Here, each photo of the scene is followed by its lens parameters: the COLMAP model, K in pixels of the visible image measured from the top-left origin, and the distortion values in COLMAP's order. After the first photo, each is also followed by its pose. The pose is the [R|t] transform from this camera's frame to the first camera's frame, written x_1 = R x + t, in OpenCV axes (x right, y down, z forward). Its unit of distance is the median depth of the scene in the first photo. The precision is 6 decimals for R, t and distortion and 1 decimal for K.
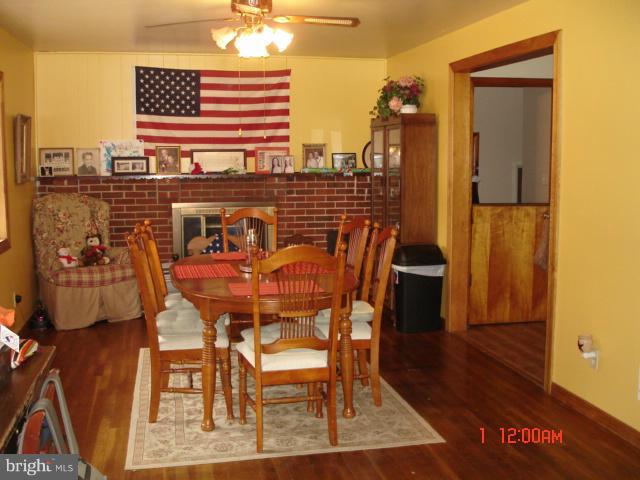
lens RADIAL K [[732.5, 0, 320.0], [0, 732.5, 240.0], [0, 0, 1]] dist [0.008101, -0.380126]
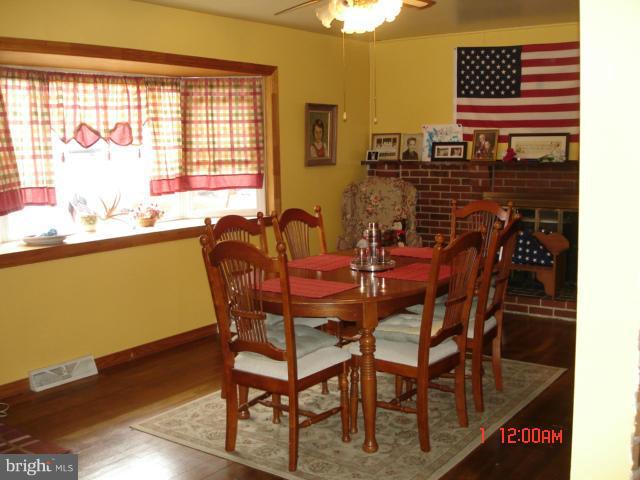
lens RADIAL K [[732.5, 0, 320.0], [0, 732.5, 240.0], [0, 0, 1]] dist [0.008101, -0.380126]
pose [[0.666602, 0.094311, -0.739423, 0.356592], [-0.076948, 0.995371, 0.057587, -0.027401], [0.741431, 0.018510, 0.670773, 0.225333]]
